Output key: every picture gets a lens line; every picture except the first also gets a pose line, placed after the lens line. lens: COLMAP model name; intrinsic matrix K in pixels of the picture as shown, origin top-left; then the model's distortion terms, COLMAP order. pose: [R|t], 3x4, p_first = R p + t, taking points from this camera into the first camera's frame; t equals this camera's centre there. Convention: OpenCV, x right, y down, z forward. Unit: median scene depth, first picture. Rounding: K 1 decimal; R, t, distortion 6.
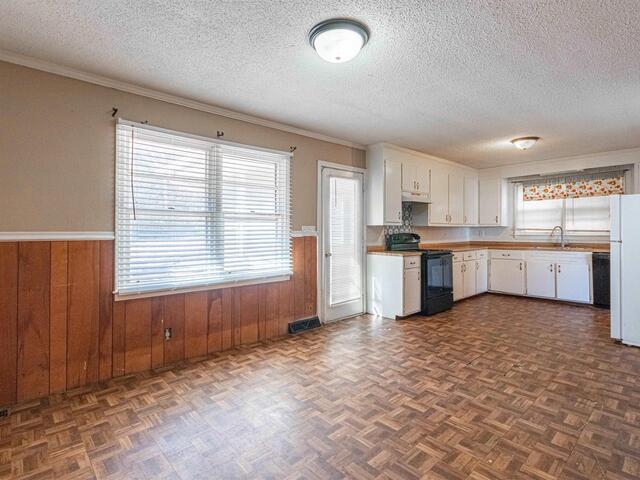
lens RADIAL K [[345.3, 0, 313.7], [0, 345.3, 229.7], [0, 0, 1]] dist [-0.001449, 0.004464]
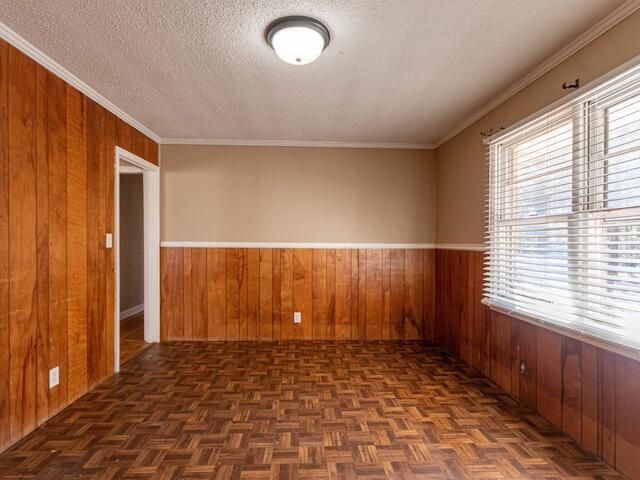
lens RADIAL K [[345.3, 0, 316.3], [0, 345.3, 242.3], [0, 0, 1]] dist [-0.001449, 0.004464]
pose [[-0.643262, -0.003173, -0.765639, 0.387185], [-0.004363, 0.999990, -0.000478, 0.002821], [0.765634, 0.003033, -0.643270, 0.834641]]
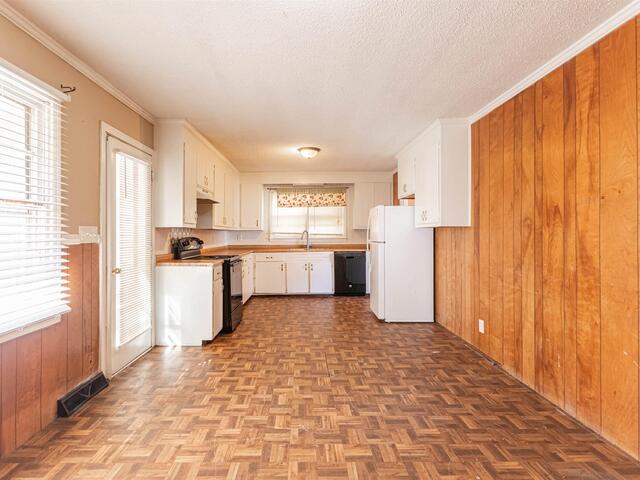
lens RADIAL K [[345.3, 0, 312.8], [0, 345.3, 234.4], [0, 0, 1]] dist [-0.001449, 0.004464]
pose [[0.658166, -0.000877, 0.752872, -0.206845], [0.000256, 1.000000, 0.000941, 0.003031], [-0.752873, -0.000427, 0.658166, 0.302669]]
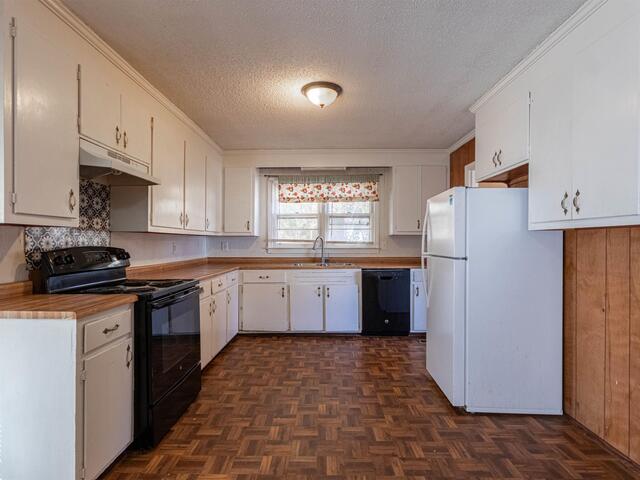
lens RADIAL K [[345.3, 0, 322.3], [0, 345.3, 244.9], [0, 0, 1]] dist [-0.001449, 0.004464]
pose [[0.680590, -0.002560, 0.732660, 0.184998], [-0.004867, 0.999956, 0.008015, 0.004031], [-0.732648, -0.009021, 0.680548, 0.633367]]
